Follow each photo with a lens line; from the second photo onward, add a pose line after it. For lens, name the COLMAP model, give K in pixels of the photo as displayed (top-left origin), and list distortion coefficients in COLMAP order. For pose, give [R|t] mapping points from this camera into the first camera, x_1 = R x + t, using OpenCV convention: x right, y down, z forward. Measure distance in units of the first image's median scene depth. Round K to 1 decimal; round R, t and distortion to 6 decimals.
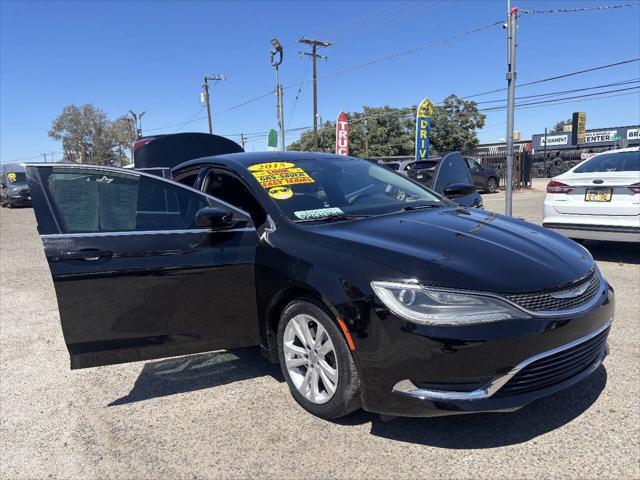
lens RADIAL K [[485.4, 0, 317.2], [0, 485.4, 244.4], [0, 0, 1]] dist [0.040123, -0.043830]
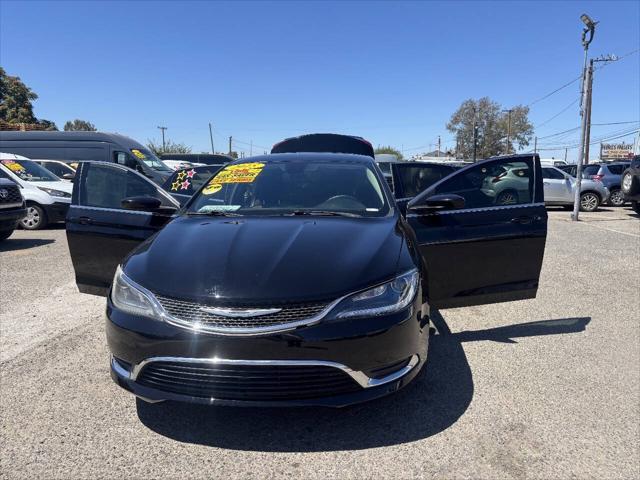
lens RADIAL K [[486.2, 0, 320.0], [0, 486.2, 240.0], [0, 0, 1]] dist [0.038113, -0.041665]
pose [[0.719648, 0.136716, -0.680746, 0.522216], [-0.130325, 0.989595, 0.060970, -0.049593], [0.681998, 0.044841, 0.729978, 0.172114]]
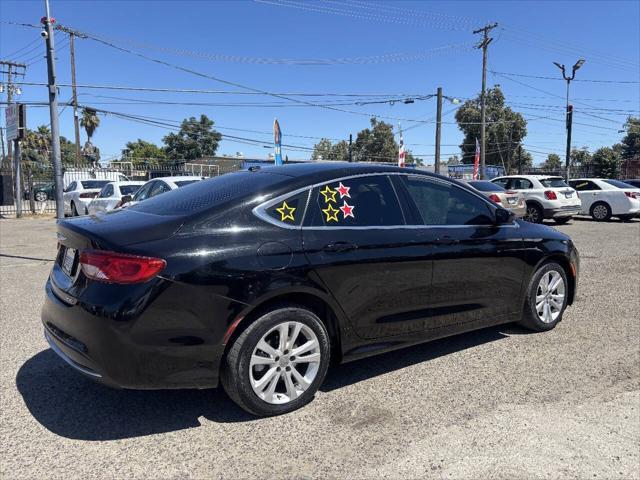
lens RADIAL K [[484.9, 0, 323.3], [0, 484.9, 239.7], [0, 0, 1]] dist [0.038311, -0.042540]
pose [[0.026901, -0.065154, 0.997513, -0.790451], [0.139704, 0.988326, 0.060786, -0.081914], [-0.989828, 0.137722, 0.035689, 0.778805]]
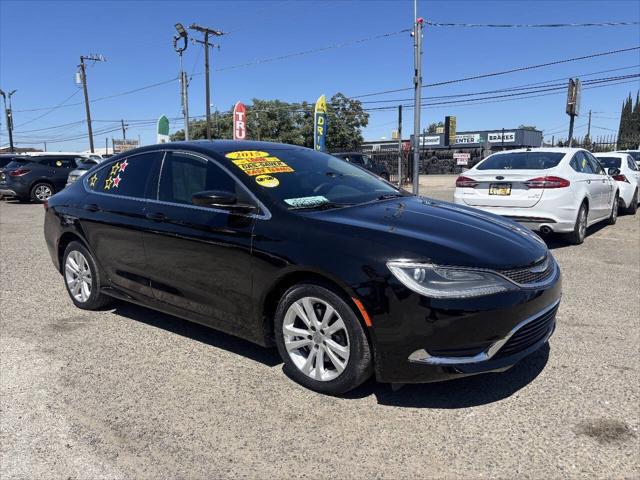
lens RADIAL K [[486.5, 0, 326.1], [0, 486.5, 235.0], [0, 0, 1]] dist [0.024219, -0.009266]
pose [[0.968862, -0.009572, 0.247415, -0.115351], [0.010922, 0.999932, -0.004086, 0.007115], [-0.247359, 0.006661, 0.968901, -0.010213]]
